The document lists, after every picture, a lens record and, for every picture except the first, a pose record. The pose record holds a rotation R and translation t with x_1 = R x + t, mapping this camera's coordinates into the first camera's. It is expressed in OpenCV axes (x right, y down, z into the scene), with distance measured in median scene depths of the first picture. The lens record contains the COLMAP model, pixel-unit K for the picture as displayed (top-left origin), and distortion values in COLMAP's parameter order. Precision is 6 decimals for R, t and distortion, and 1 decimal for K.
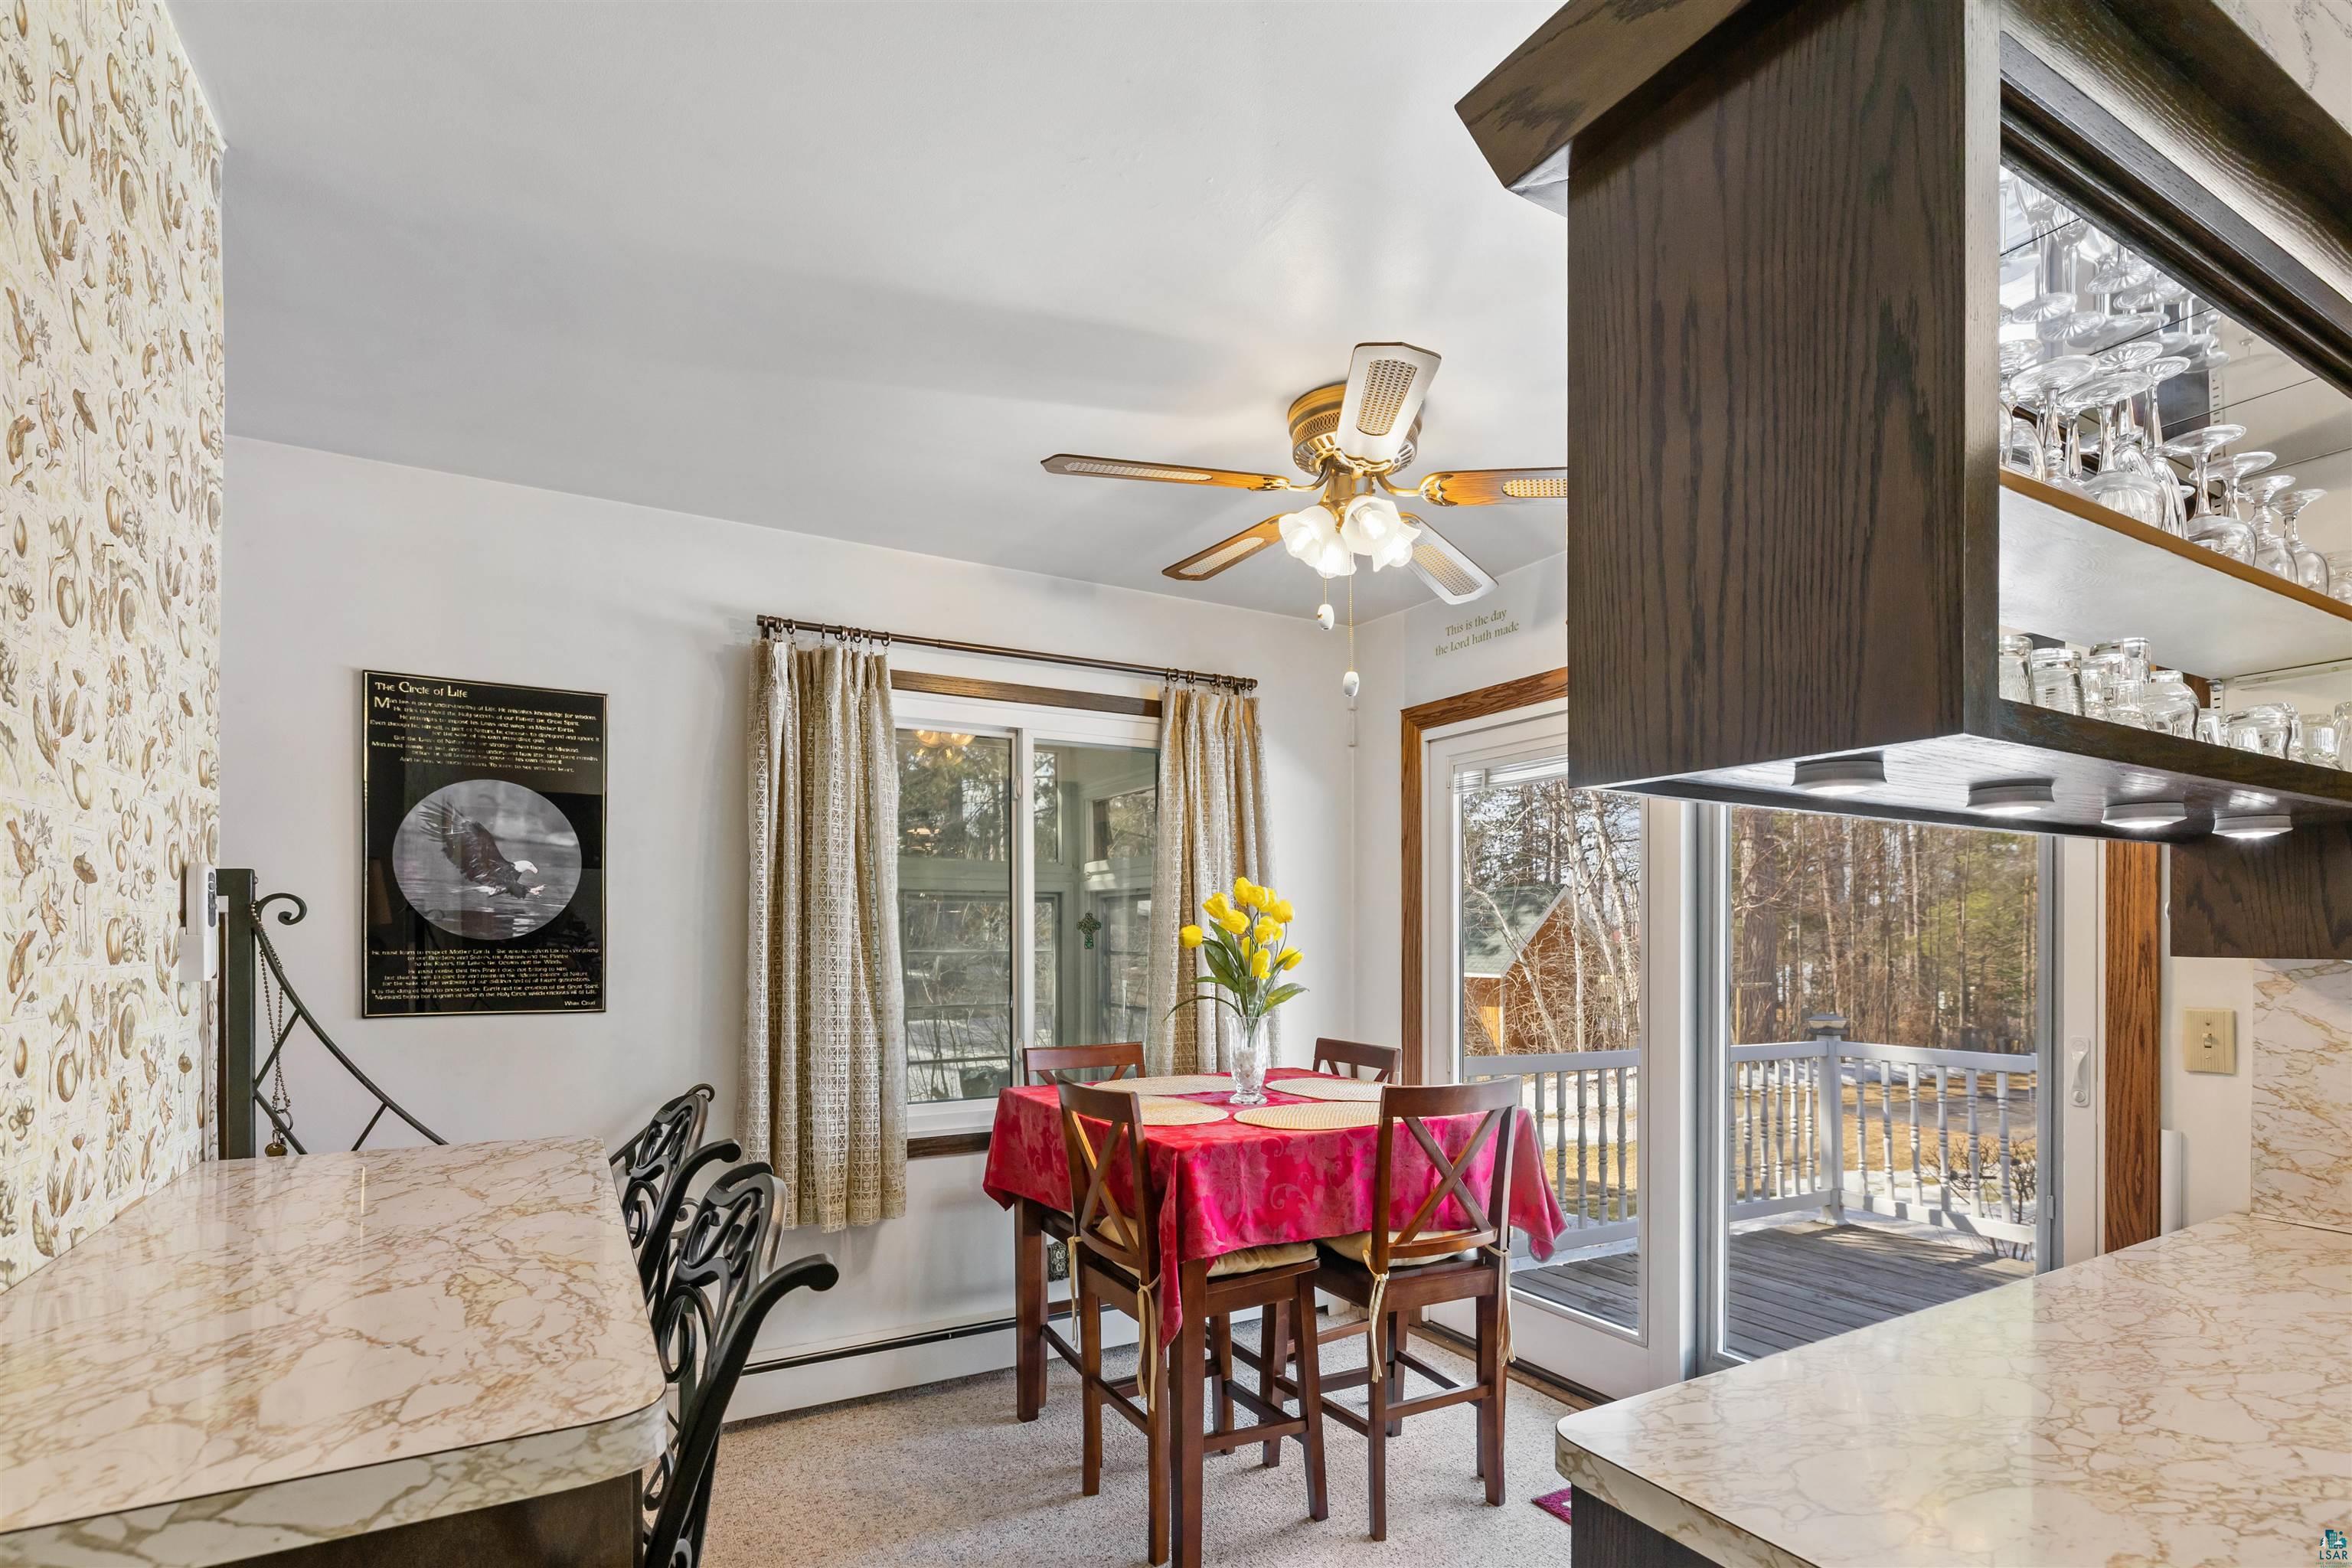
lens RADIAL K [[1113.3, 0, 1201.7], [0, 1113.3, 937.7], [0, 0, 1]] dist [-0.005446, 0.001513]
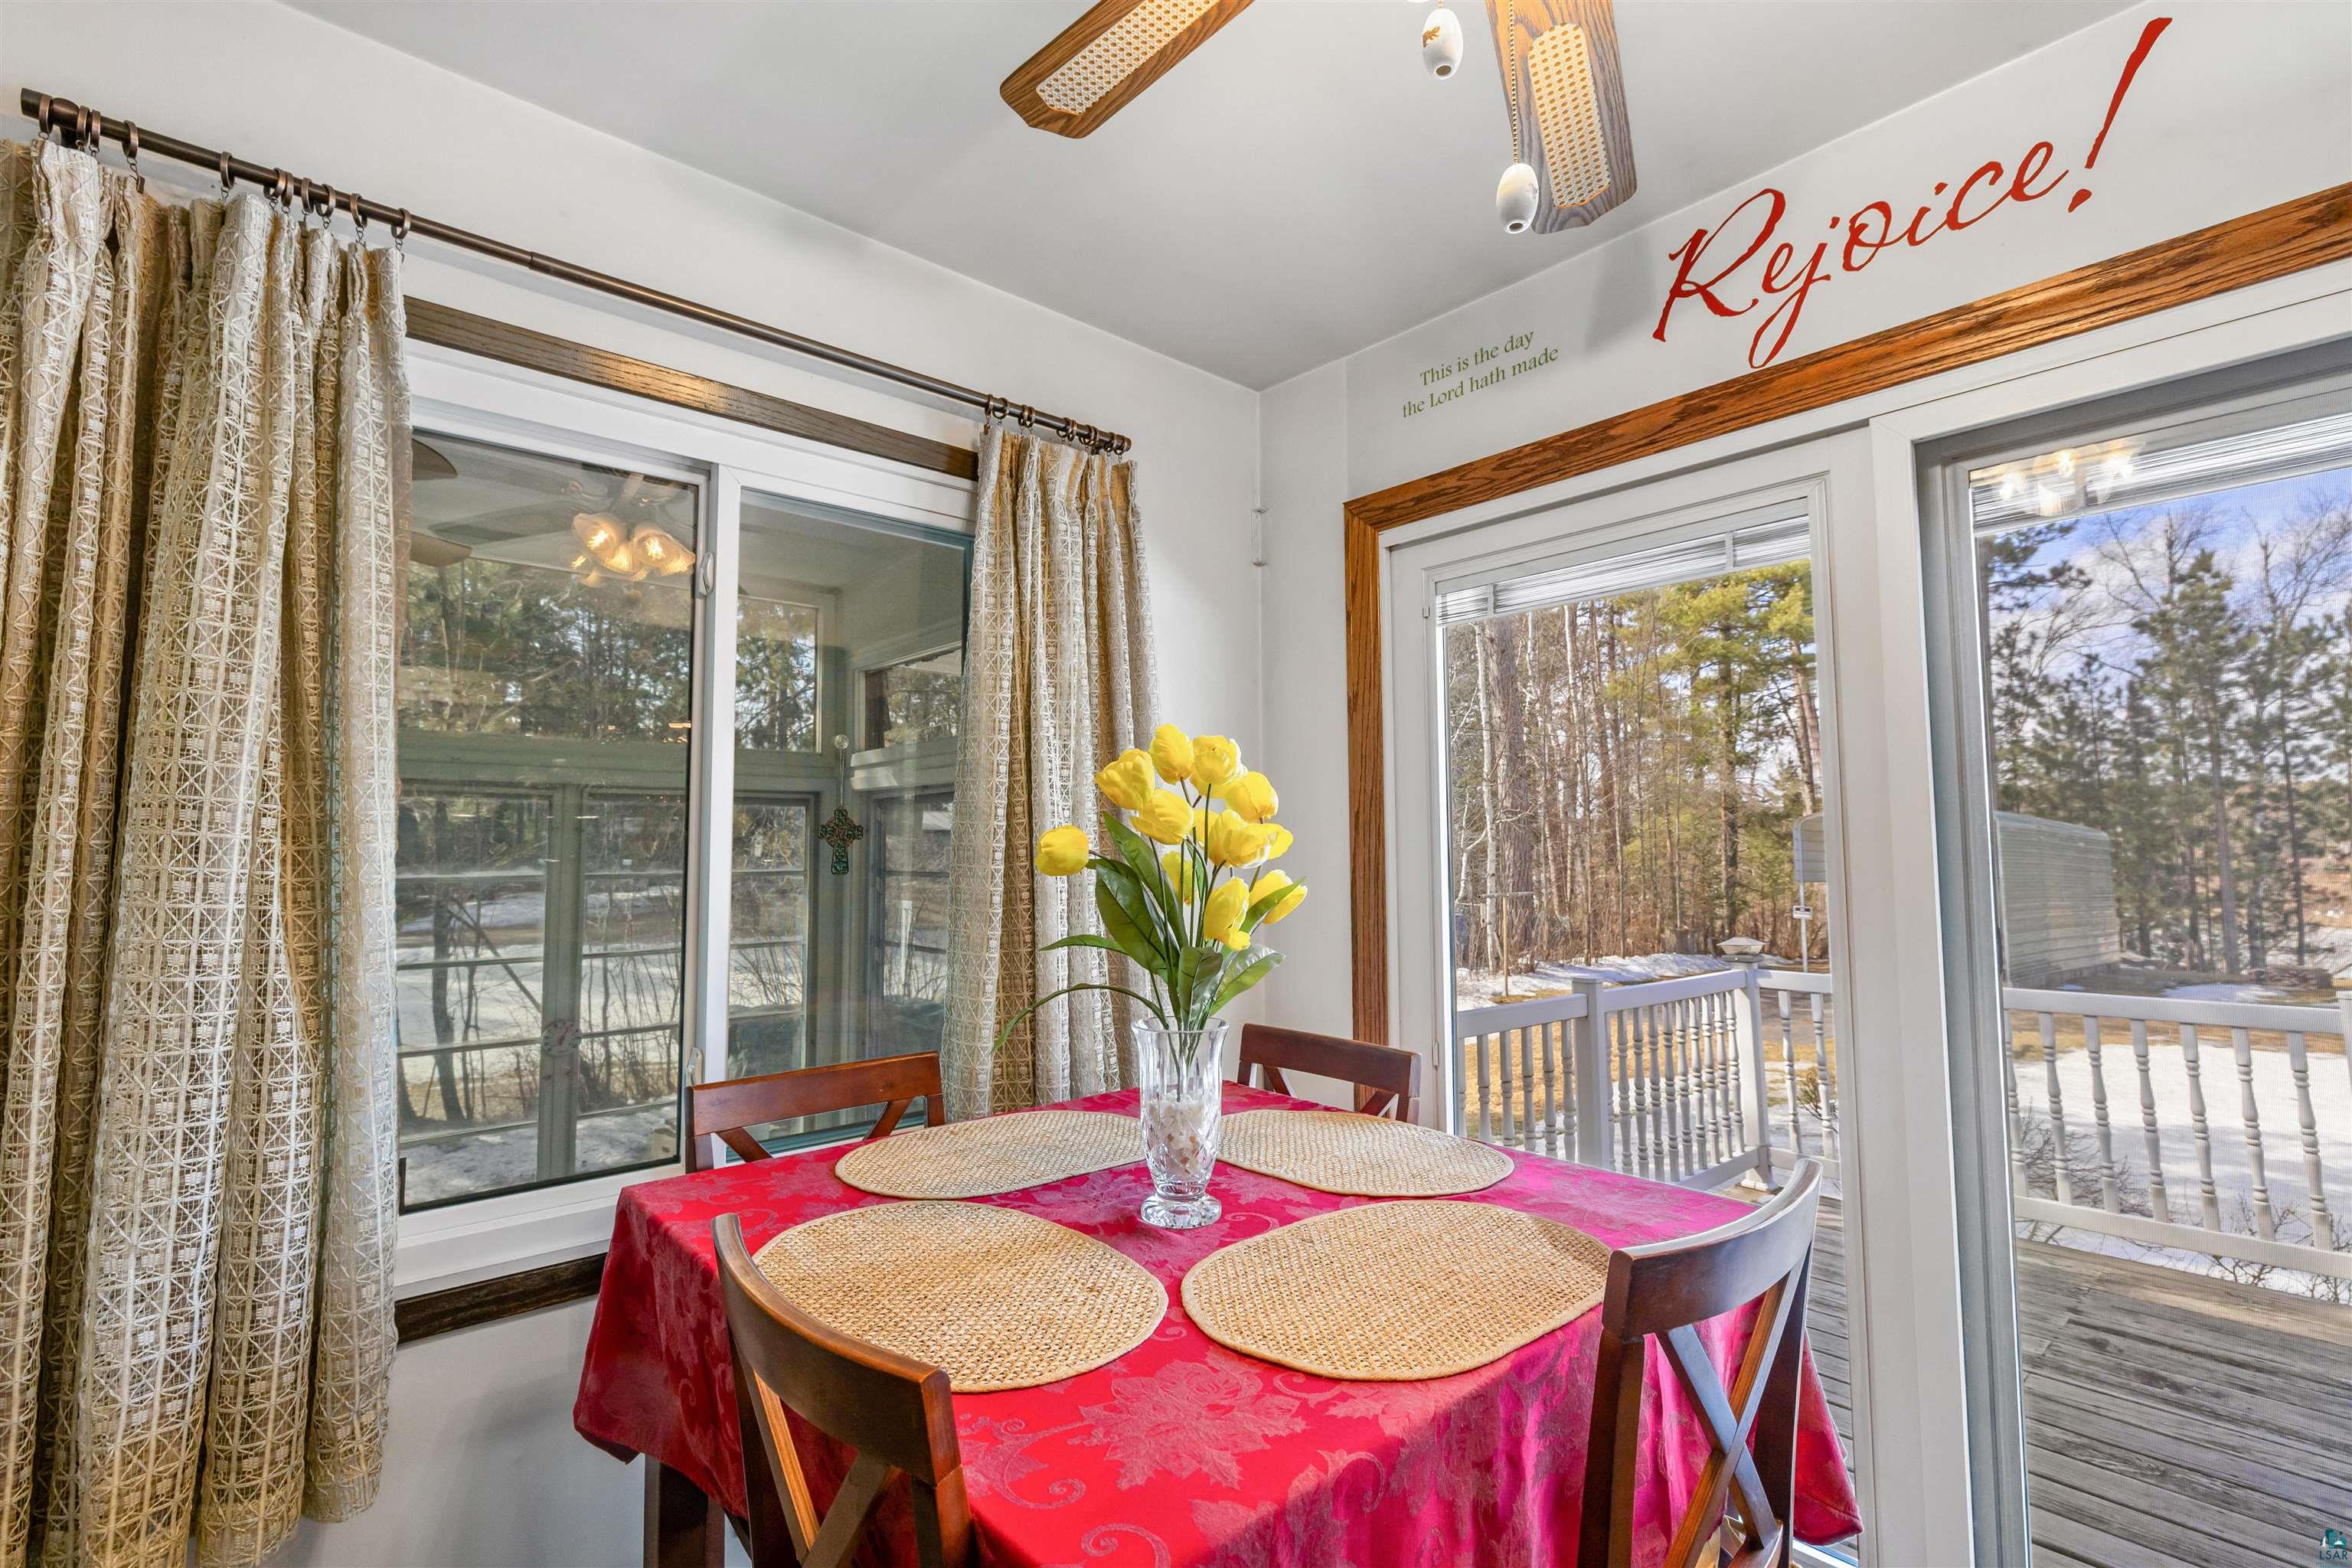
lens RADIAL K [[1113.3, 0, 1194.4], [0, 1113.3, 749.9], [0, 0, 1]] dist [-0.005446, 0.001513]
pose [[0.982933, 0.009998, 0.183693, -0.037485], [0.006906, 0.995813, -0.091157, -0.000193], [-0.183835, 0.090870, 0.978748, 0.525866]]
